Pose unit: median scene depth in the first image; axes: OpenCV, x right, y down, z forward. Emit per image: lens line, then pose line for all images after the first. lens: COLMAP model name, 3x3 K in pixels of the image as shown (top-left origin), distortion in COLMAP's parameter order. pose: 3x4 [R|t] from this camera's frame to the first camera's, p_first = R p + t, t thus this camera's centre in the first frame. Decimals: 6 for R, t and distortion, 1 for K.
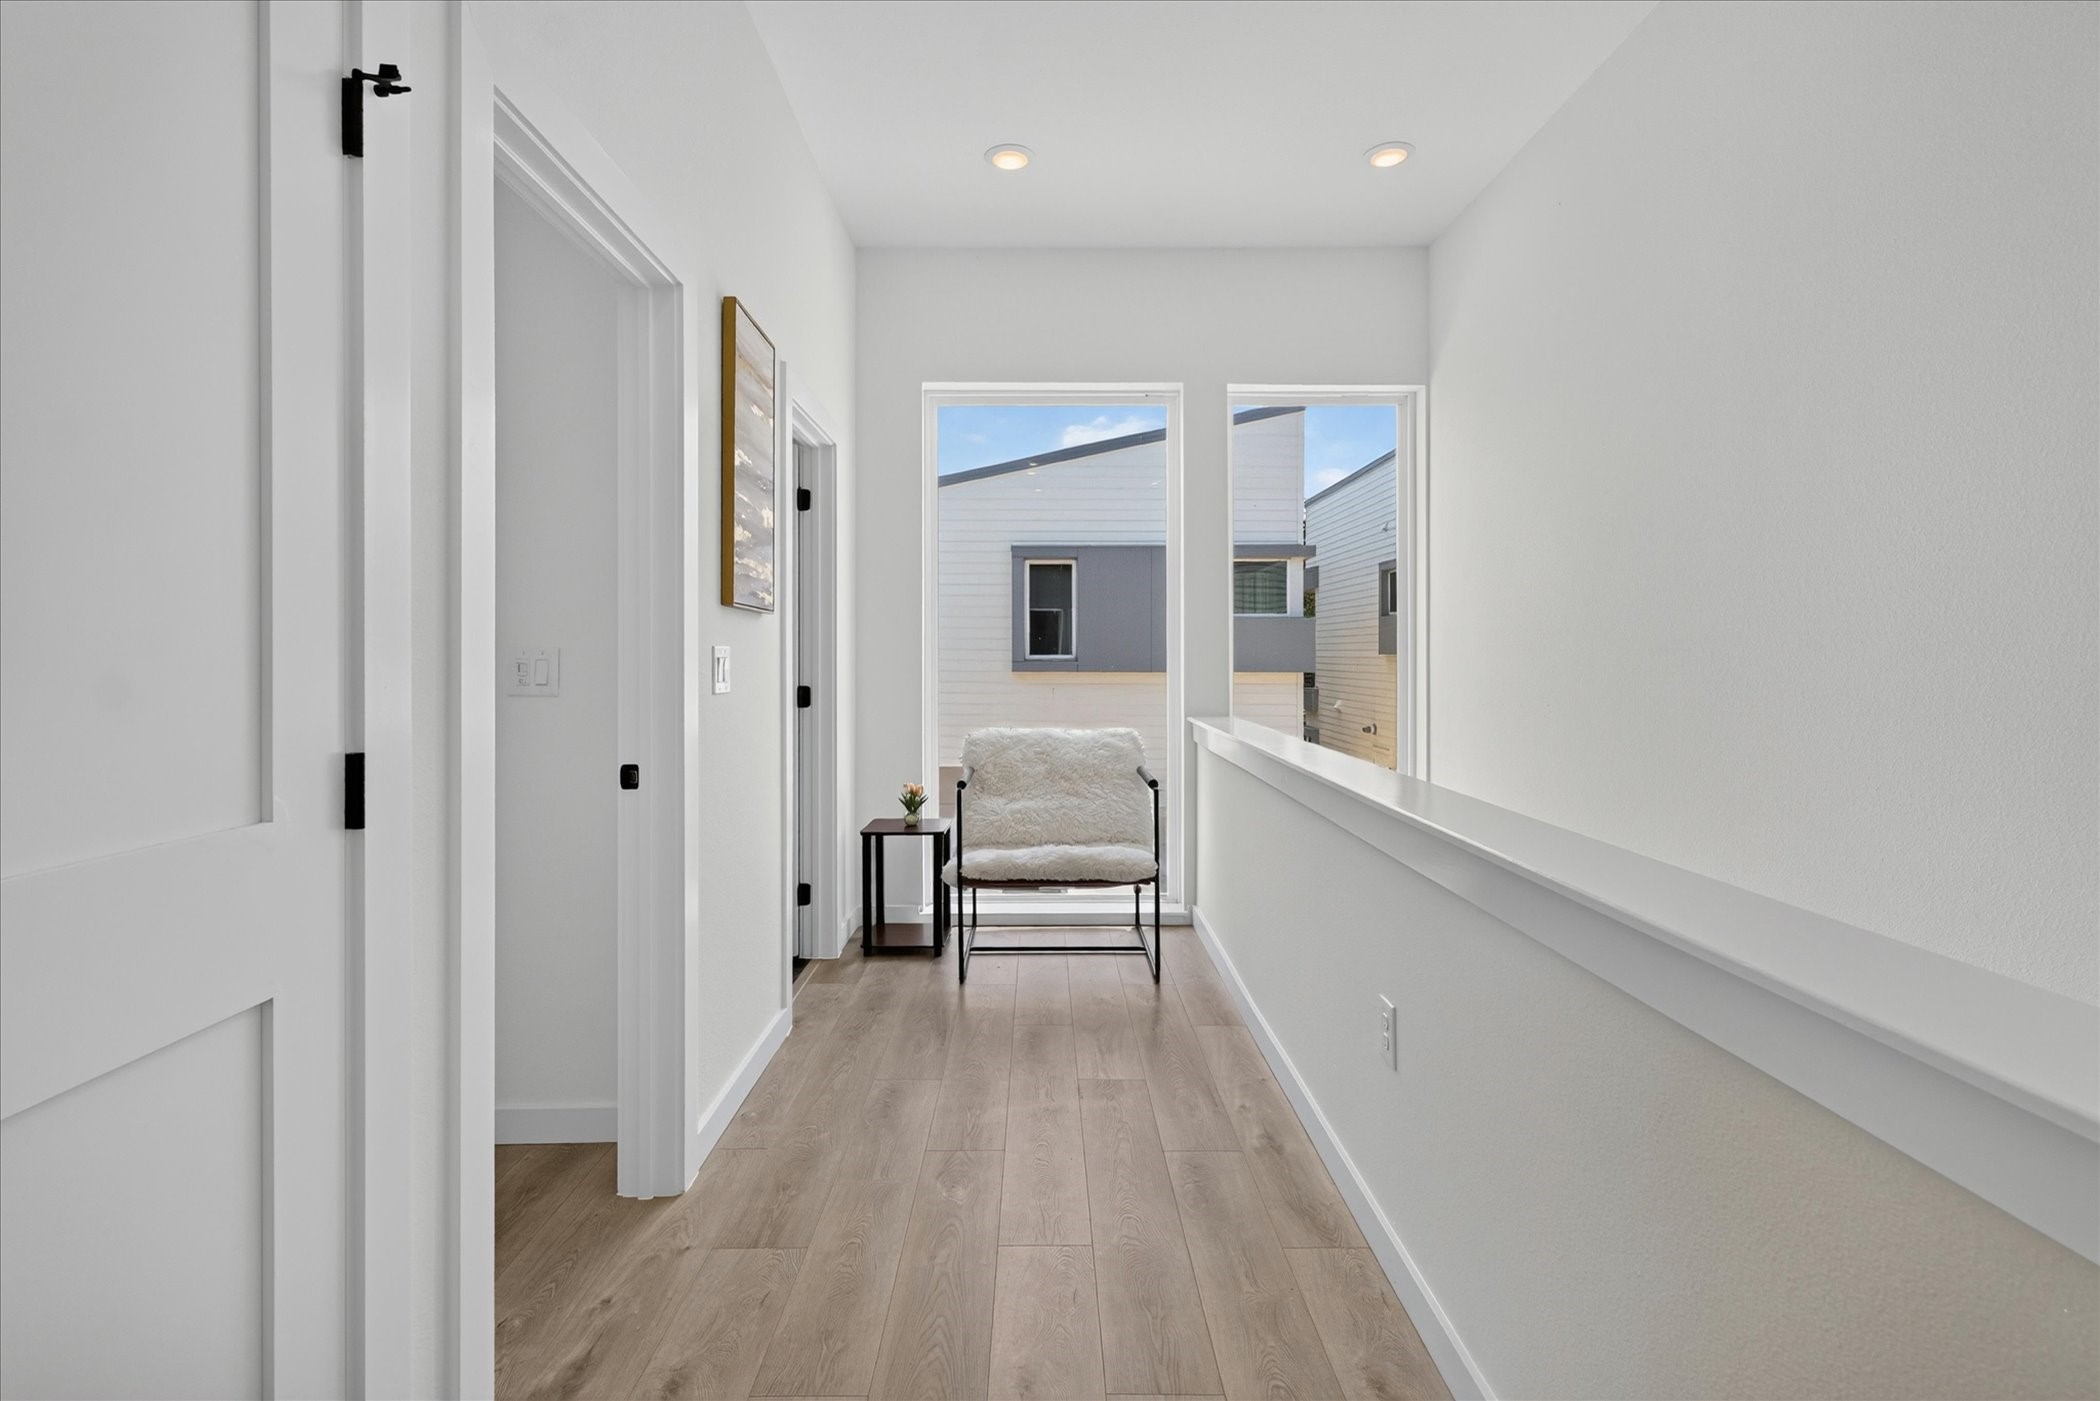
lens RADIAL K [[964.7, 0, 1050.1], [0, 964.7, 709.4], [0, 0, 1]] dist [0.000674, -0.000042]
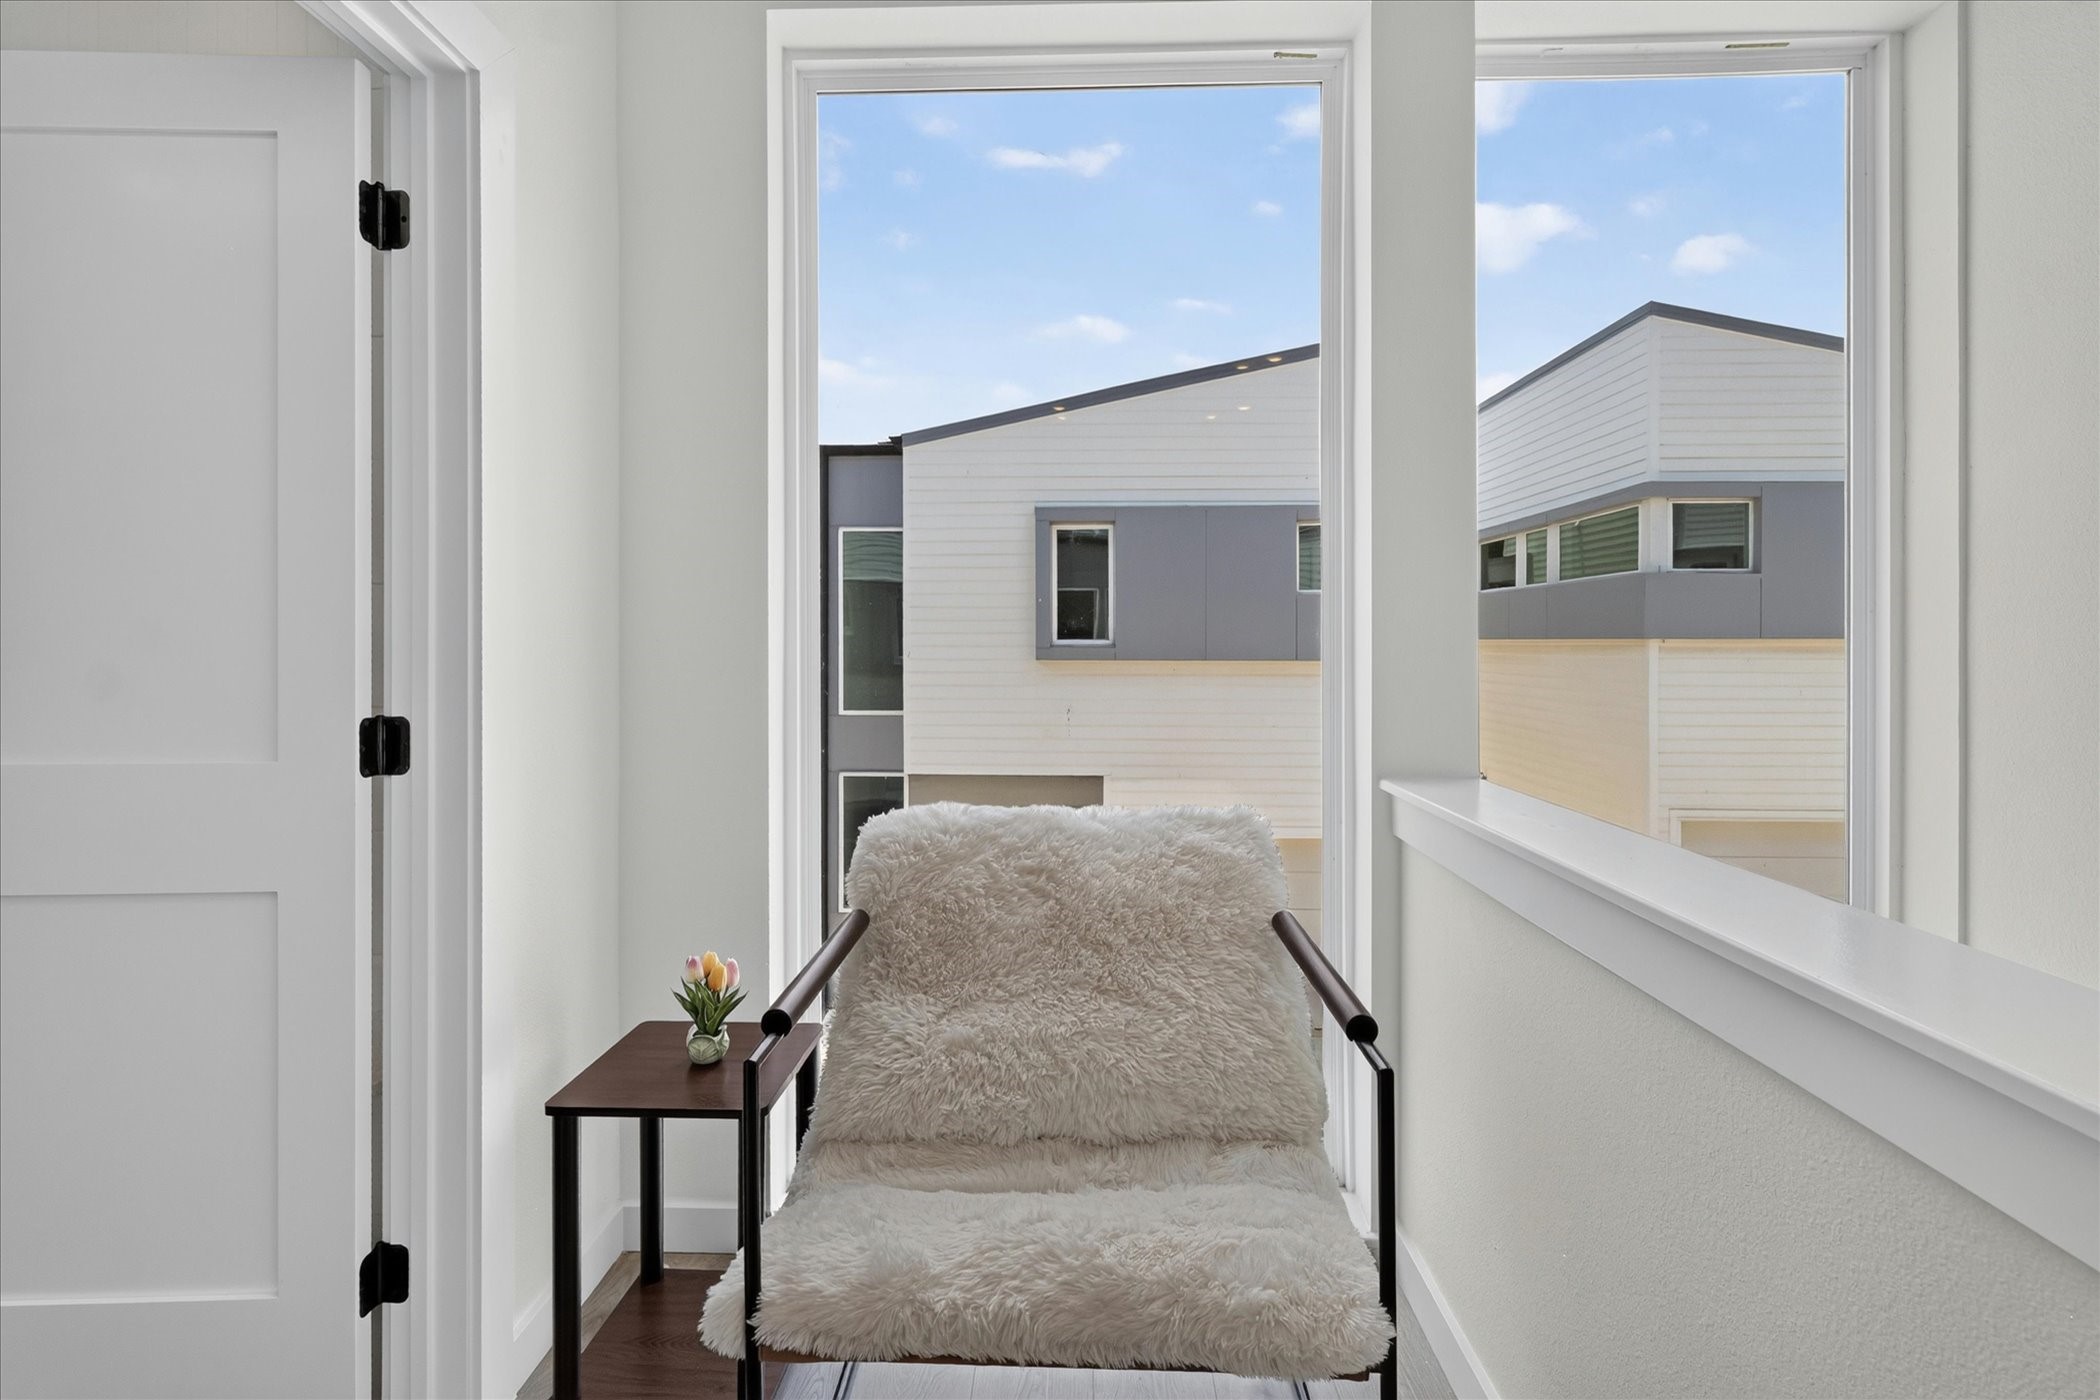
lens RADIAL K [[964.7, 0, 1050.1], [0, 964.7, 708.9], [0, 0, 1]] dist [0.000674, -0.000042]
pose [[0.999306, 0.001884, -0.037202, 0.012544], [-0.001357, 0.999898, 0.014192, -0.030422], [0.037225, -0.014132, 0.999207, 0.587693]]
